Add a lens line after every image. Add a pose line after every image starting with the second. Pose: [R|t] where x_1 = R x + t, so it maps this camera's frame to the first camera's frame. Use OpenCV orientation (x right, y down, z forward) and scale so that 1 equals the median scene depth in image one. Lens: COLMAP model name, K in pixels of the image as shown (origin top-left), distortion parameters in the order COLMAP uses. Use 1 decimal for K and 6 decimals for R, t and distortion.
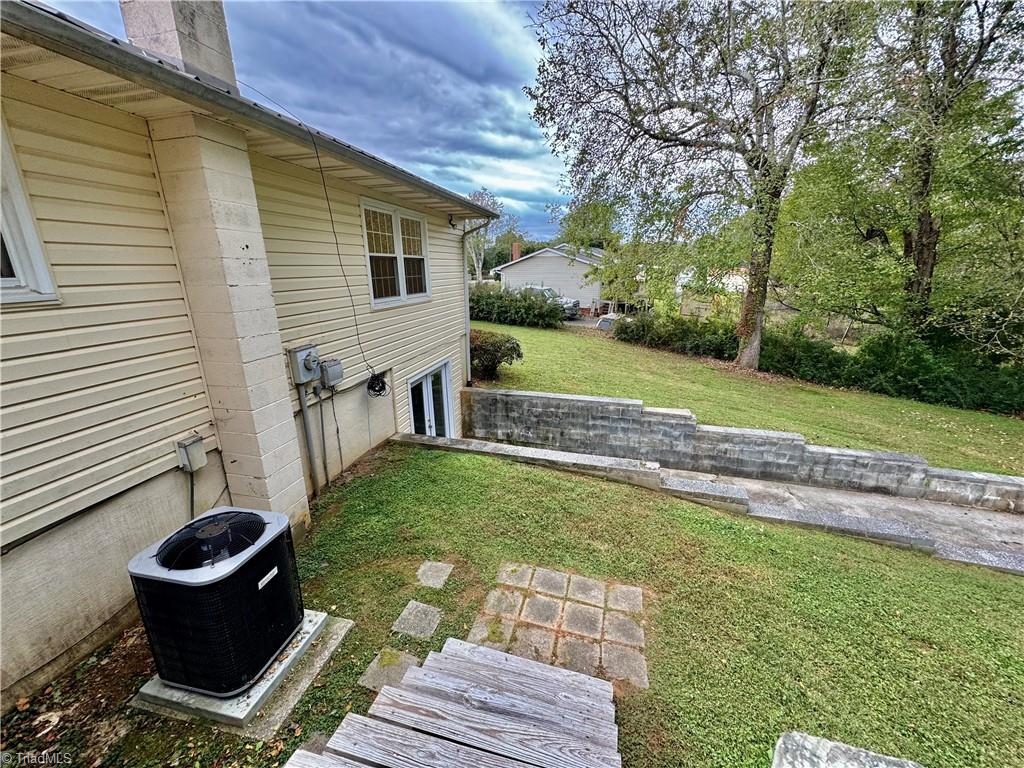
lens RADIAL K [[408.5, 0, 508.4], [0, 408.5, 381.5], [0, 0, 1]] dist [-0.002107, 0.000007]
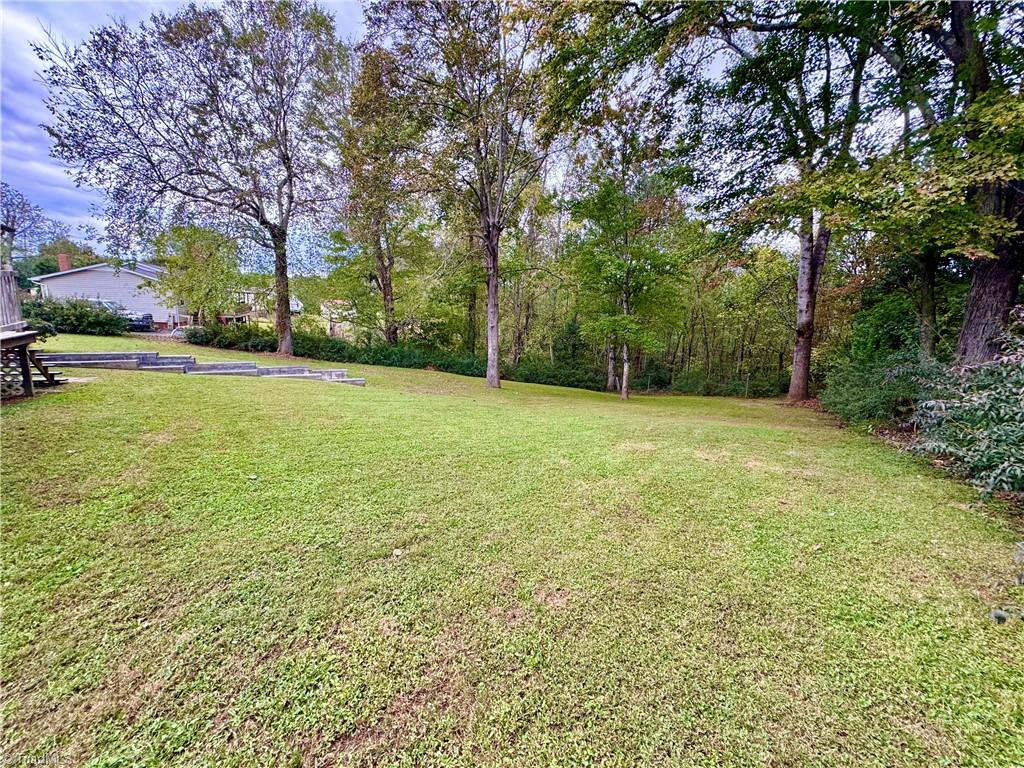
lens RADIAL K [[408.5, 0, 509.4], [0, 408.5, 382.4], [0, 0, 1]] dist [-0.002107, 0.000007]
pose [[0.689746, -0.088030, 0.718680, 0.068116], [0.145462, 0.989192, -0.018441, 0.266350], [-0.709289, 0.117261, 0.695096, -0.769389]]
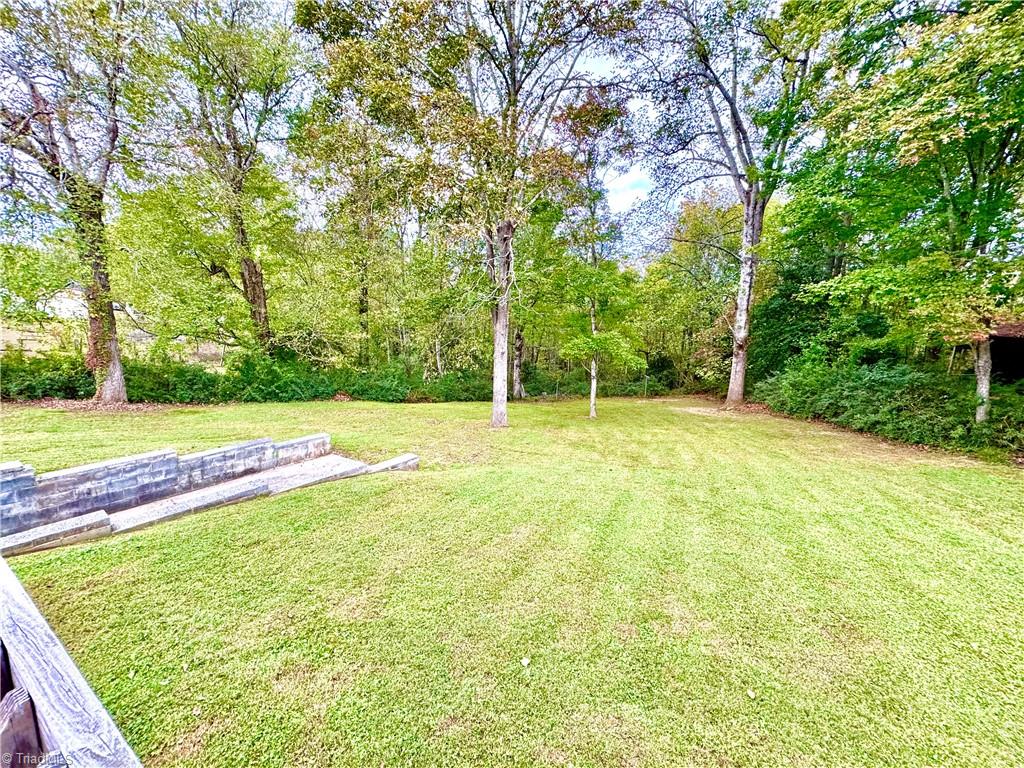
lens RADIAL K [[408.5, 0, 513.3], [0, 408.5, 383.7], [0, 0, 1]] dist [-0.002107, 0.000007]
pose [[0.276884, -0.141759, 0.950389, -0.015885], [0.201383, 0.975654, 0.086857, 0.030669], [-0.939564, 0.167343, 0.298691, -0.110830]]
